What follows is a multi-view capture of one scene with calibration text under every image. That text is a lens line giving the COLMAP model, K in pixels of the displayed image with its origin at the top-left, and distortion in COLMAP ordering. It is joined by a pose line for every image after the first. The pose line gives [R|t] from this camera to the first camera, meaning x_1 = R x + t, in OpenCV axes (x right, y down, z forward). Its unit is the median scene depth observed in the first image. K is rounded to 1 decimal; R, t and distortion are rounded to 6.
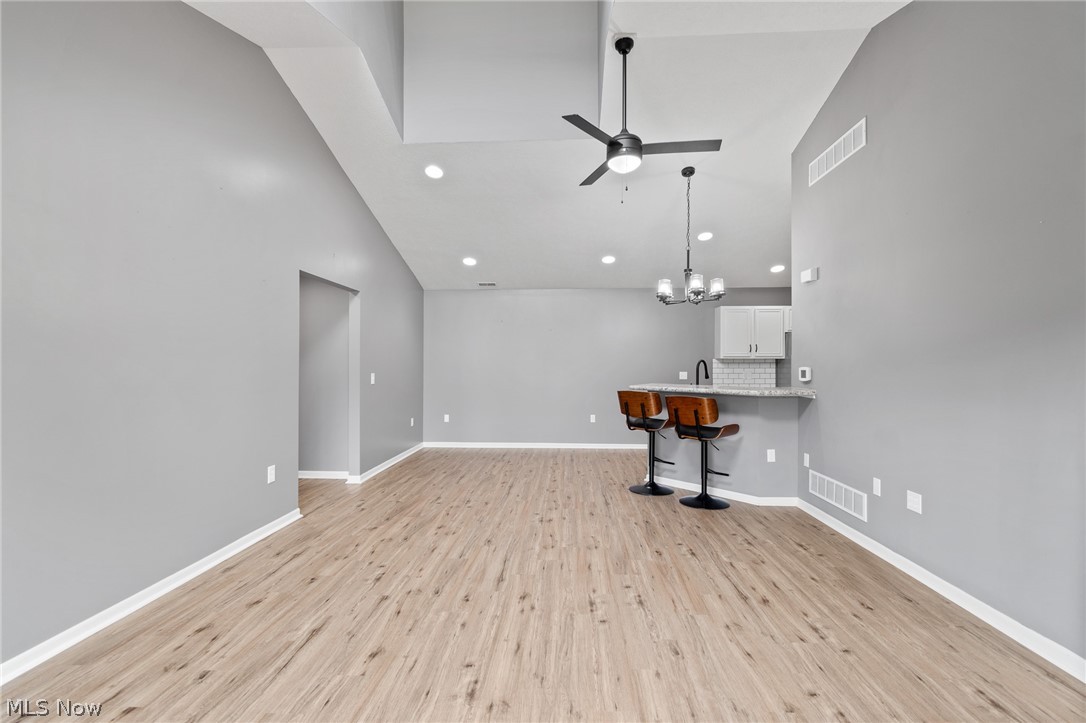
lens RADIAL K [[480.4, 0, 544.5], [0, 480.4, 363.9], [0, 0, 1]] dist [0.000951, -0.000364]
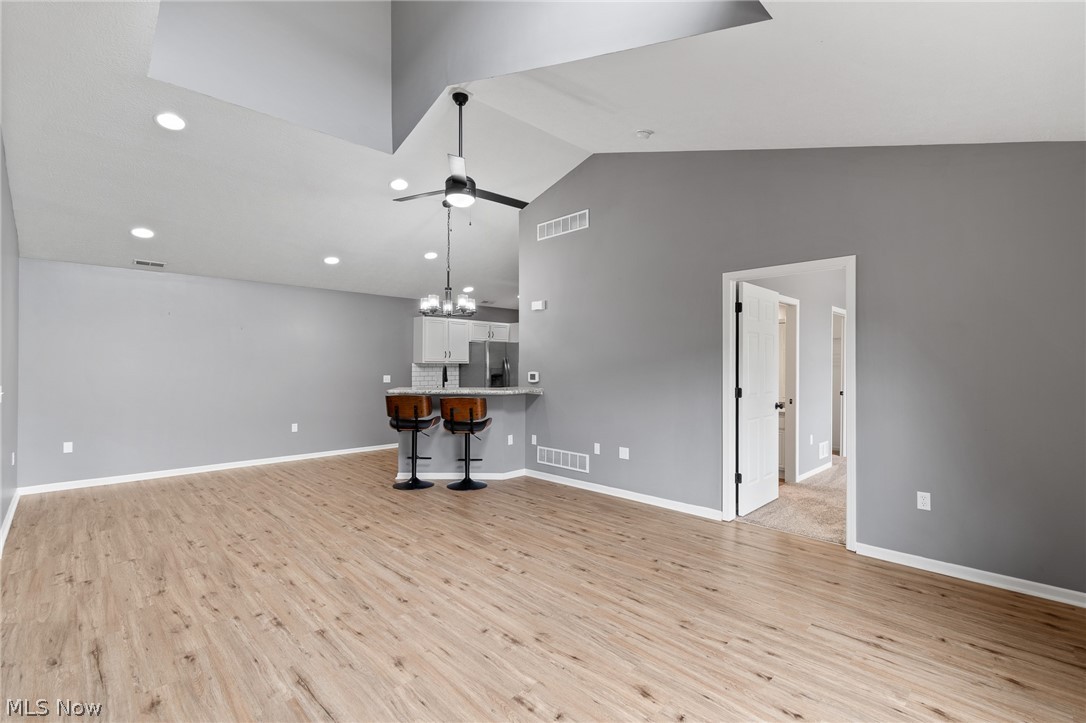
lens RADIAL K [[486.6, 0, 542.6], [0, 486.6, 364.6], [0, 0, 1]] dist [0.001673, -0.000781]
pose [[0.680661, 0.001903, 0.732596, -0.500672], [-0.002325, 0.999997, -0.000437, -0.014747], [-0.732595, -0.001406, 0.680664, 0.043105]]
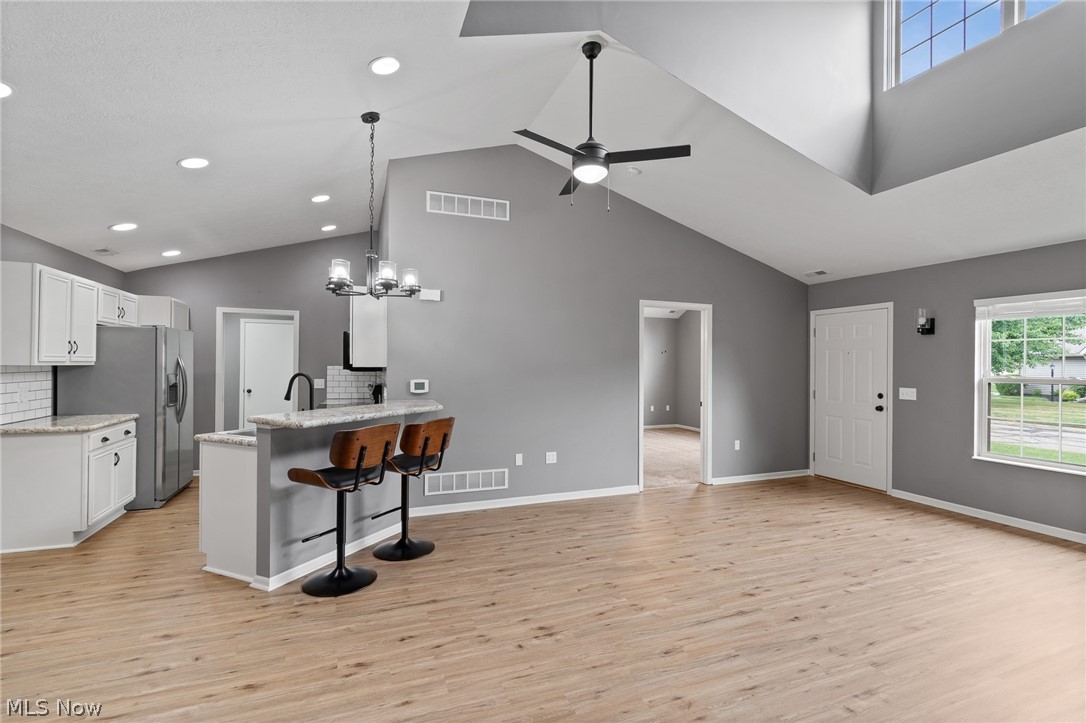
lens RADIAL K [[498.6, 0, 543.0], [0, 498.6, 361.5], [0, 0, 1]] dist [0.000533, -0.000224]
pose [[-0.408448, 0.001811, 0.912780, -0.625000], [-0.008908, 0.999943, -0.005970, -0.031257], [-0.912738, -0.010569, -0.408408, 1.323478]]
